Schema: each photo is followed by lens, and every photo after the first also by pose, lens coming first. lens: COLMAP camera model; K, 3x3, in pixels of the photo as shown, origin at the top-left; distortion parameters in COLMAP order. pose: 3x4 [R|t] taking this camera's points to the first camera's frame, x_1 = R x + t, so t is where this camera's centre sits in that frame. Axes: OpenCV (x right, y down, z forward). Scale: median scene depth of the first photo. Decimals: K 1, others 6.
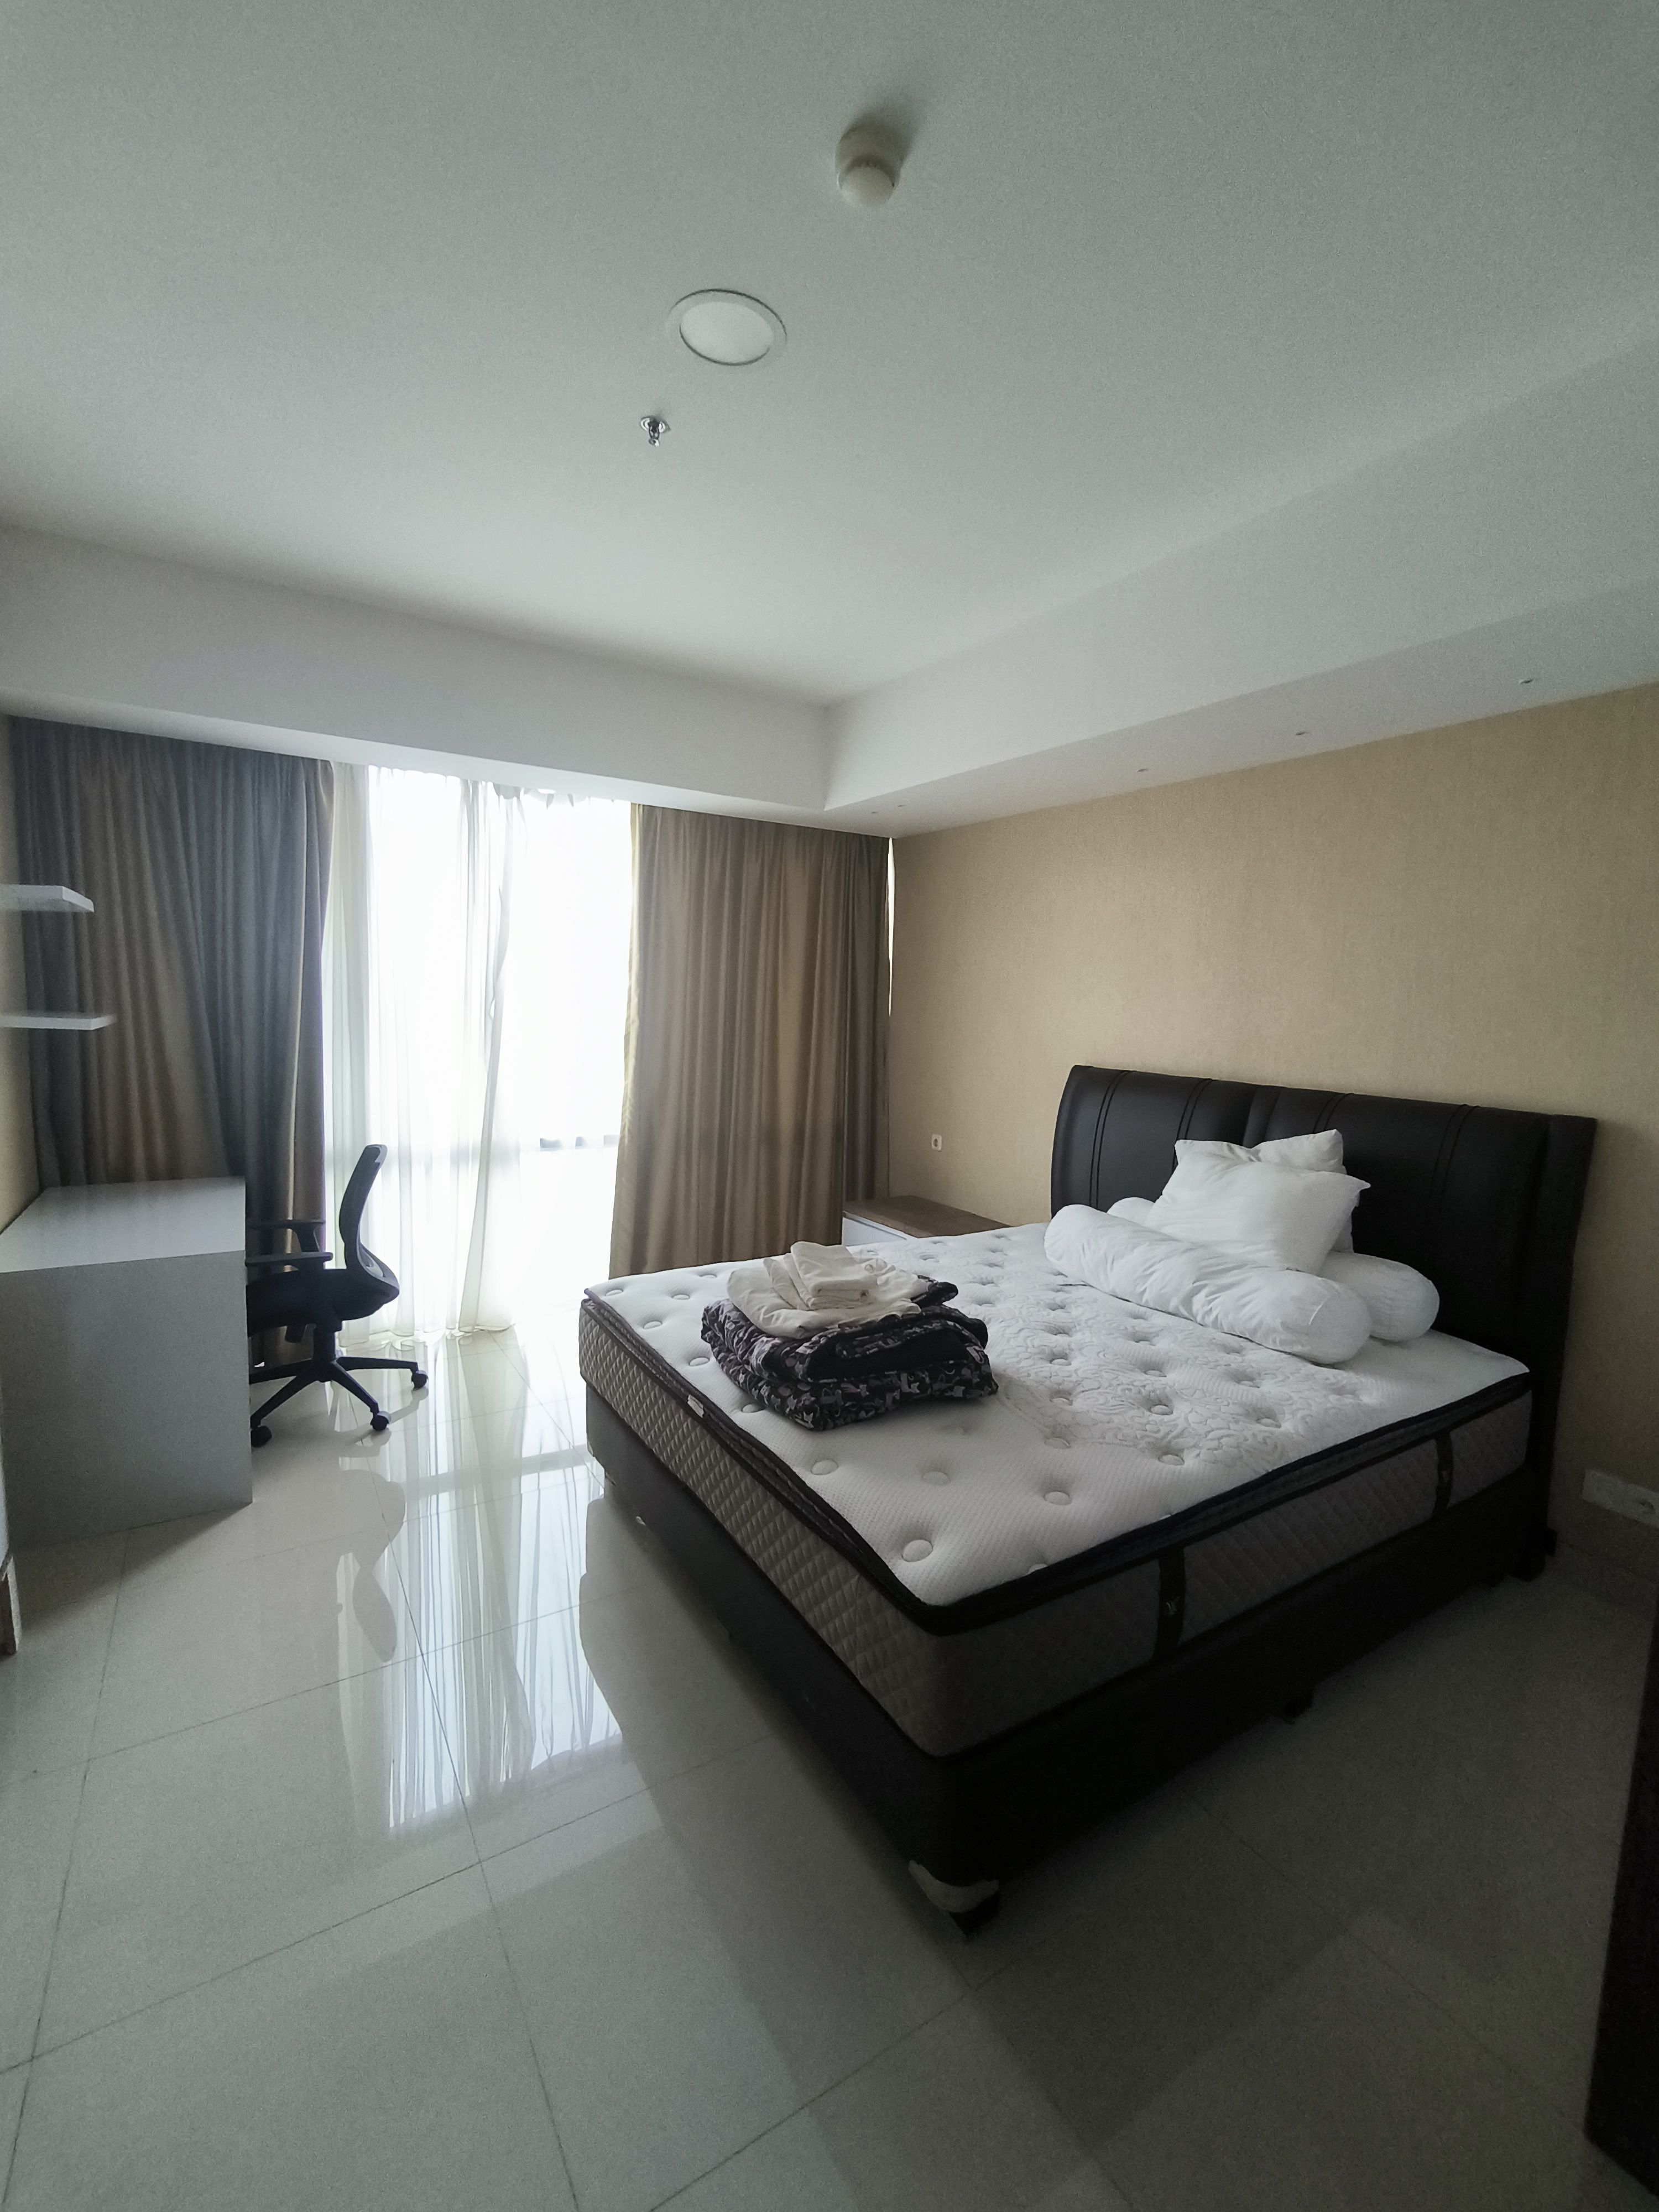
lens RADIAL K [[961.6, 0, 829.5], [0, 961.6, 1106.0], [0, 0, 1]] dist [-0.029195, 0.024328]
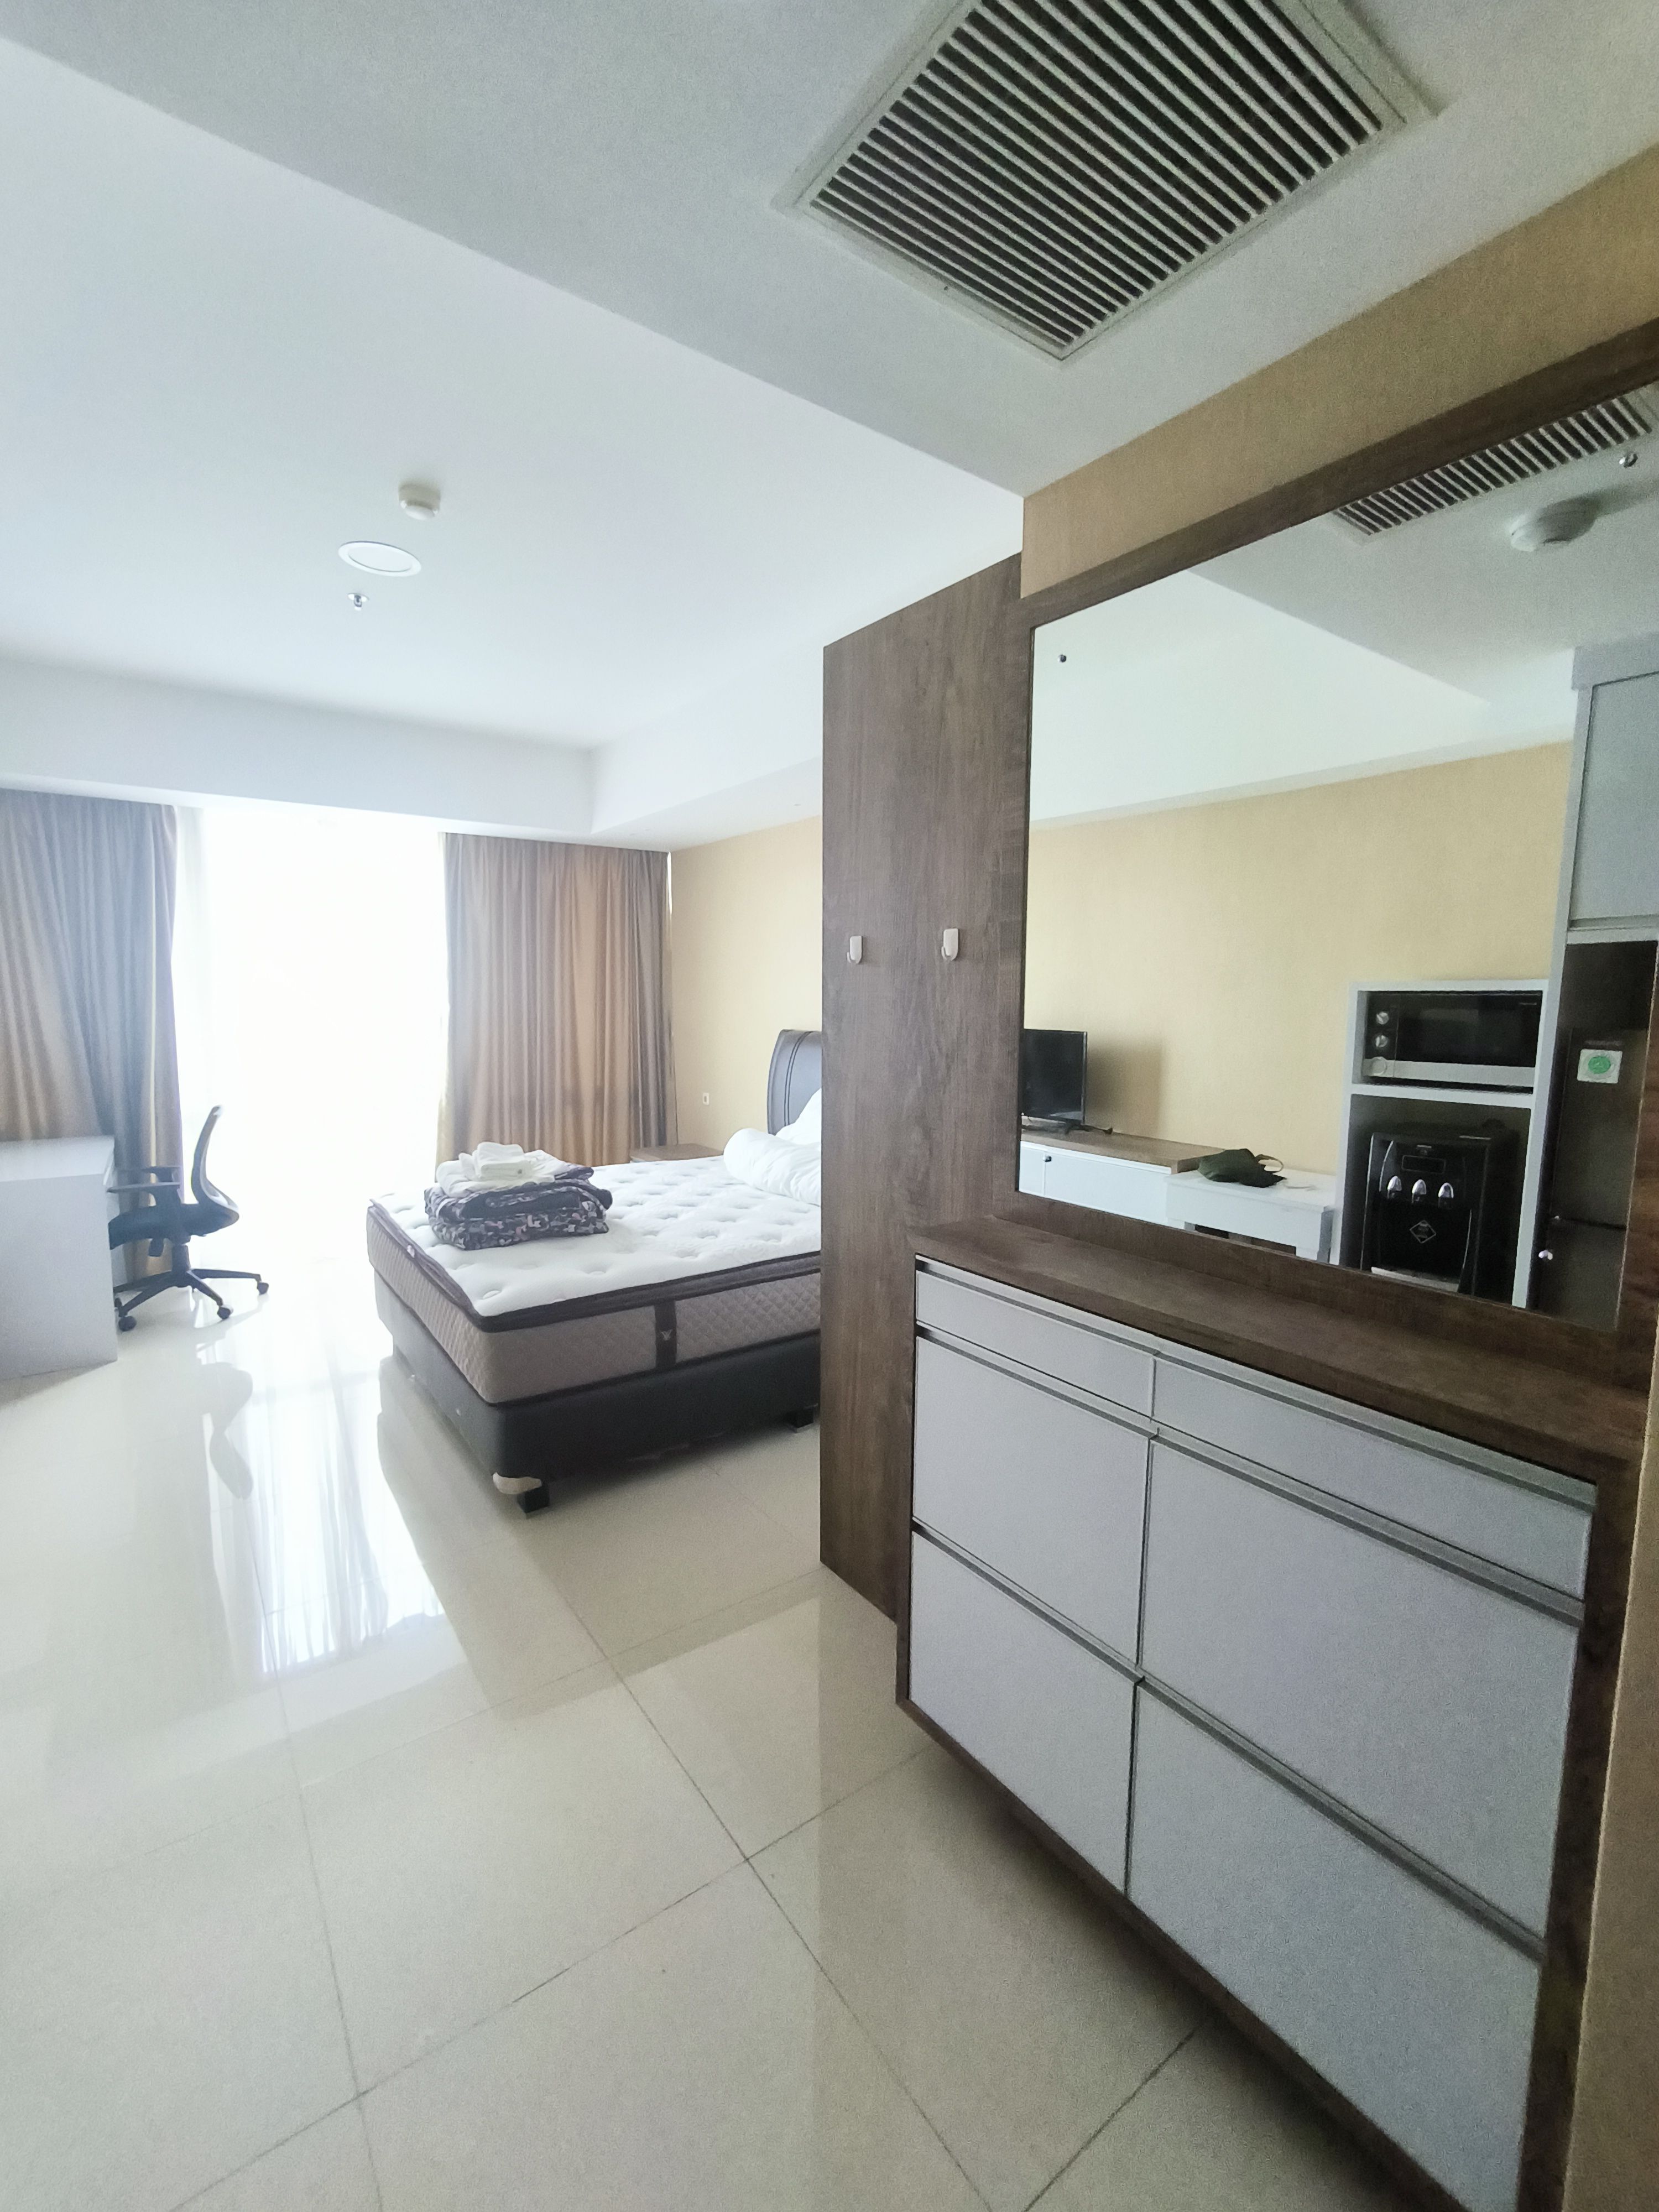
lens RADIAL K [[945.9, 0, 817.8], [0, 945.9, 1102.2], [0, 0, 1]] dist [-0.022331, 0.022478]
pose [[0.997764, -0.031928, 0.058708, 0.281024], [0.031641, 0.999482, 0.005809, 0.060944], [-0.058863, -0.003938, 0.998258, -0.344403]]
